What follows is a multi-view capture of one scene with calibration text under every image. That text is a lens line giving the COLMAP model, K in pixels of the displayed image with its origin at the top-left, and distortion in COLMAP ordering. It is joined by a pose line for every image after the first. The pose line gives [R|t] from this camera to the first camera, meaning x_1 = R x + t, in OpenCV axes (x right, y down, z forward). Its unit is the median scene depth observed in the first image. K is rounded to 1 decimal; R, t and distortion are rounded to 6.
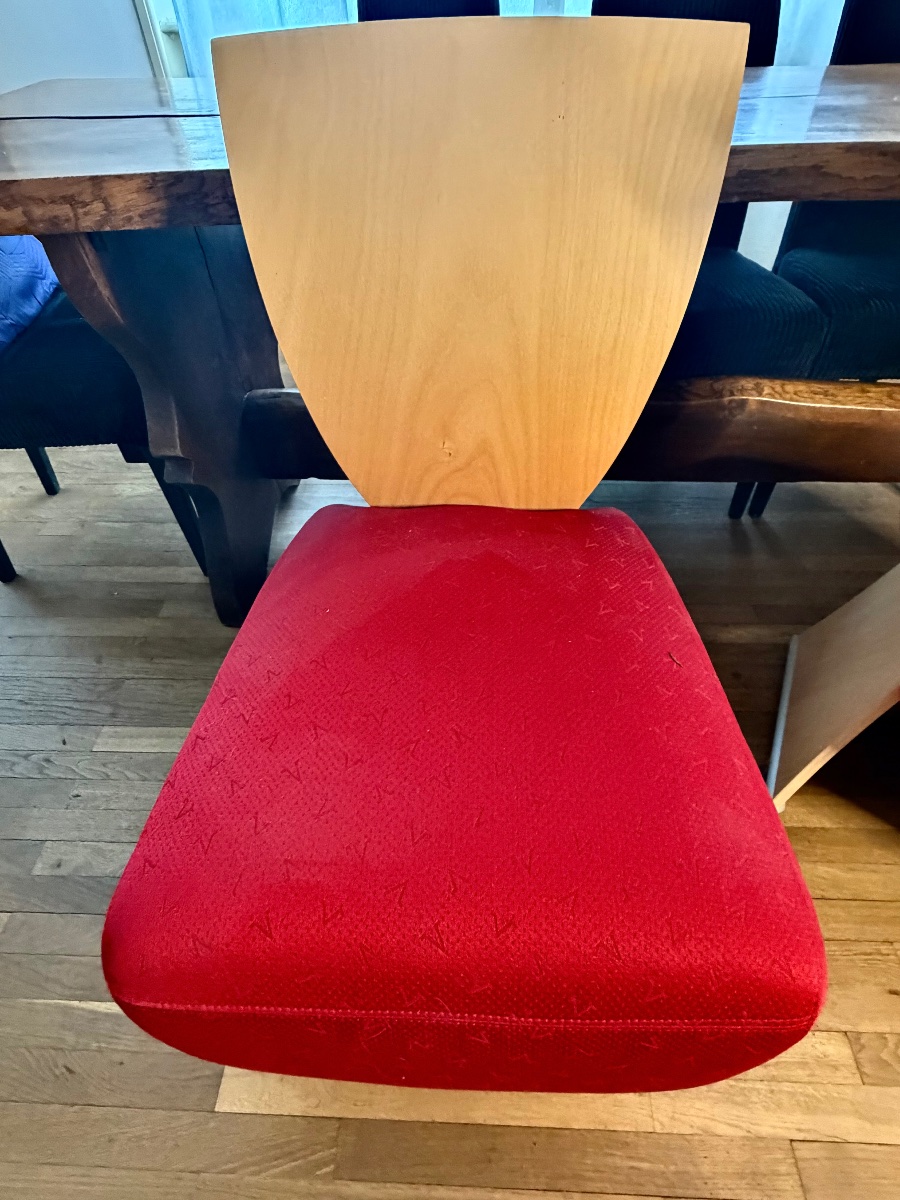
lens RADIAL K [[616.5, 0, 449.5], [0, 616.5, 586.2], [0, 0, 1]] dist [-0.000921, -0.002265]
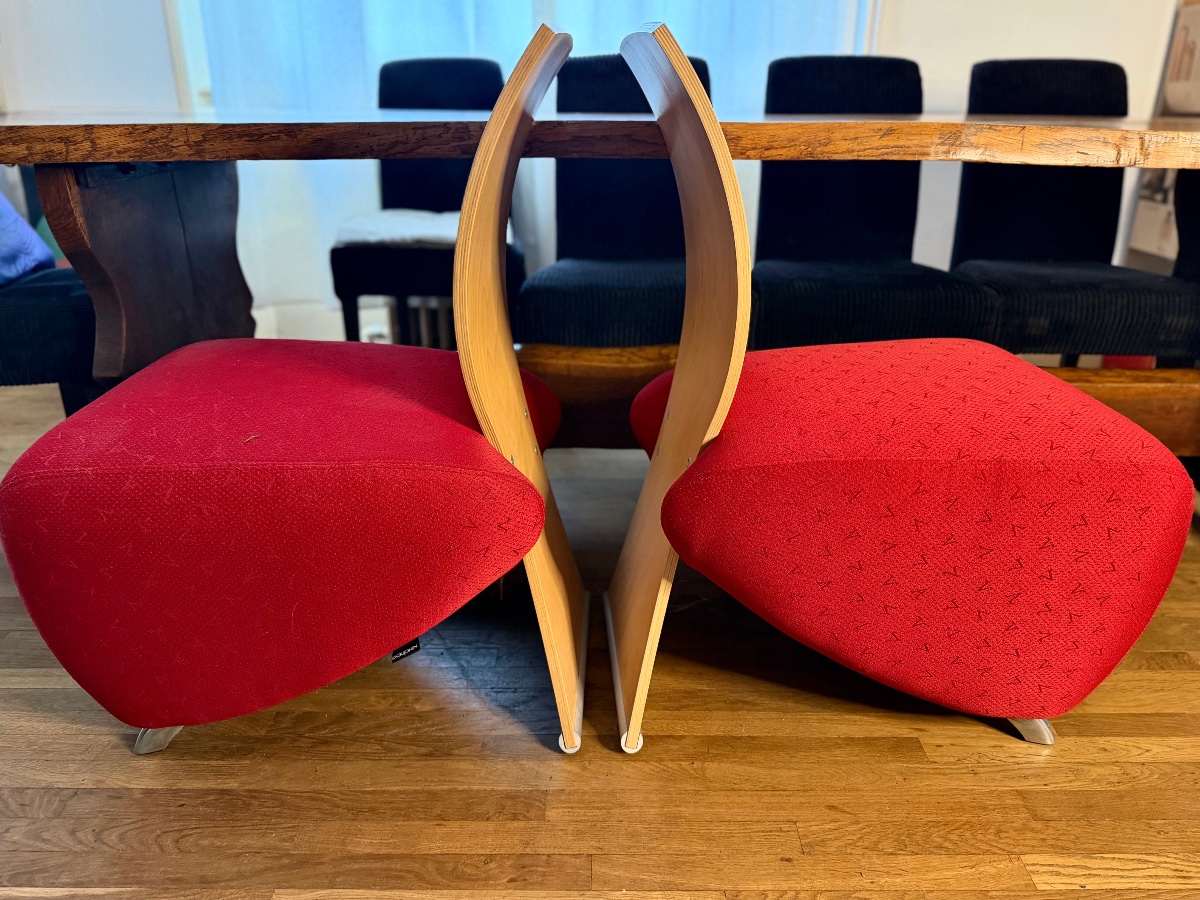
lens RADIAL K [[872.9, 0, 601.7], [0, 872.9, 453.3], [0, 0, 1]] dist [-0.003555, -0.013763]
pose [[0.998522, 0.014669, 0.052329, 0.396811], [0.006813, 0.921502, -0.388314, 0.649109], [-0.053917, 0.388097, 0.920040, -0.457157]]
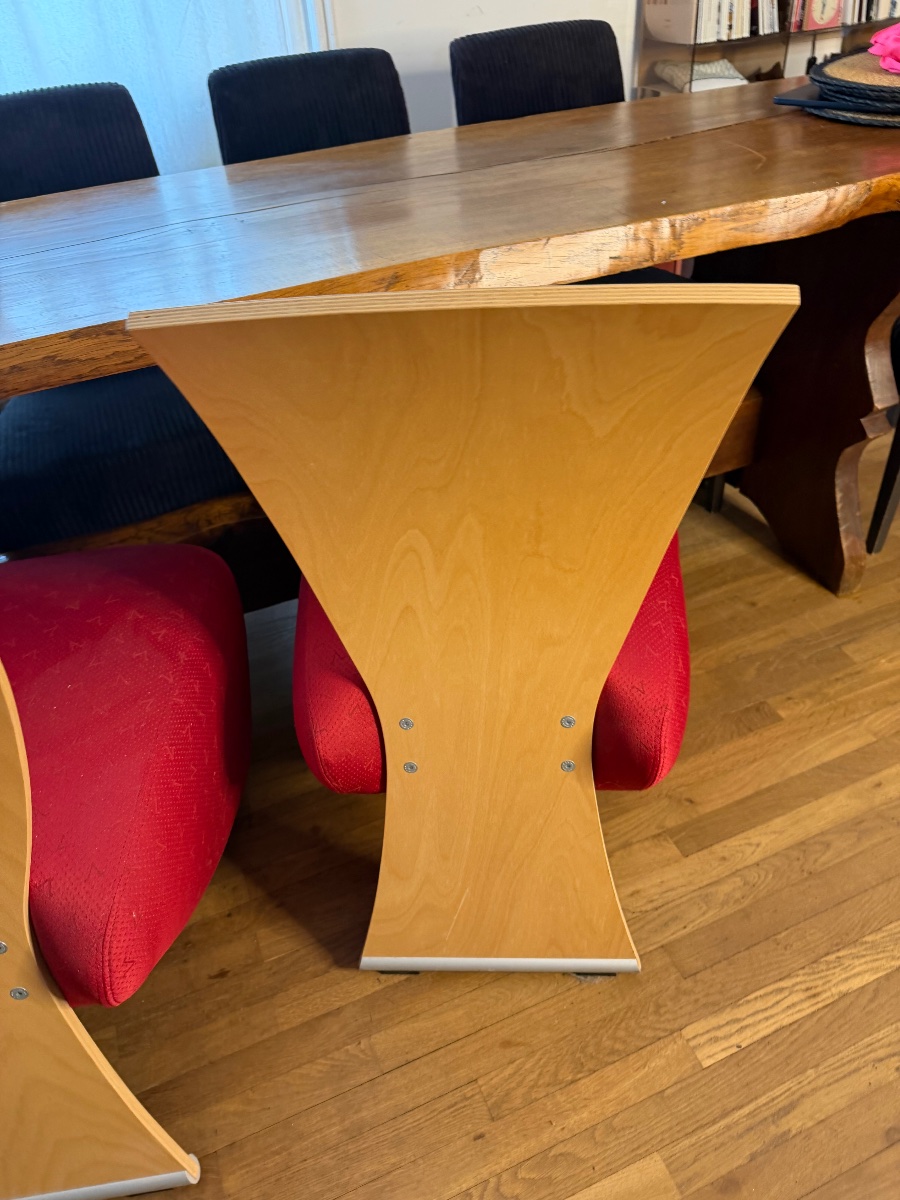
lens RADIAL K [[850.0, 0, 450.0], [0, 850.0, 600.0], [0, 0, 1]] dist [-0.015961, -0.010345]
pose [[0.904882, -0.292426, 0.309314, 0.570621], [0.331162, 0.940181, -0.079947, 0.000638], [-0.267433, 0.174776, 0.947593, -0.331087]]
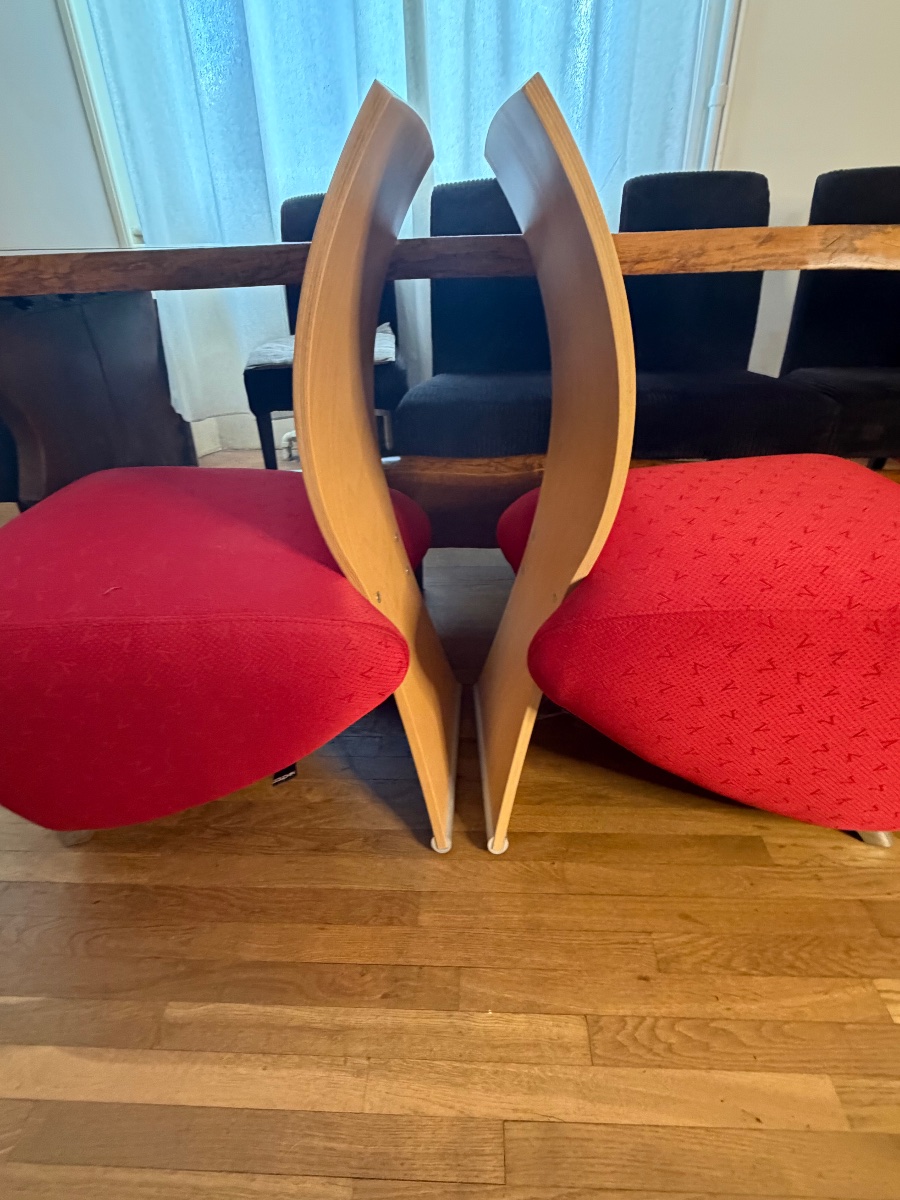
lens RADIAL K [[606.9, 0, 446.2], [0, 606.9, 597.2], [0, 0, 1]] dist [-0.003615, -0.001018]
pose [[0.999998, 0.001646, 0.000984, 0.438023], [-0.001354, 0.969416, -0.245421, 0.333190], [-0.001358, 0.245419, 0.969416, -0.087402]]
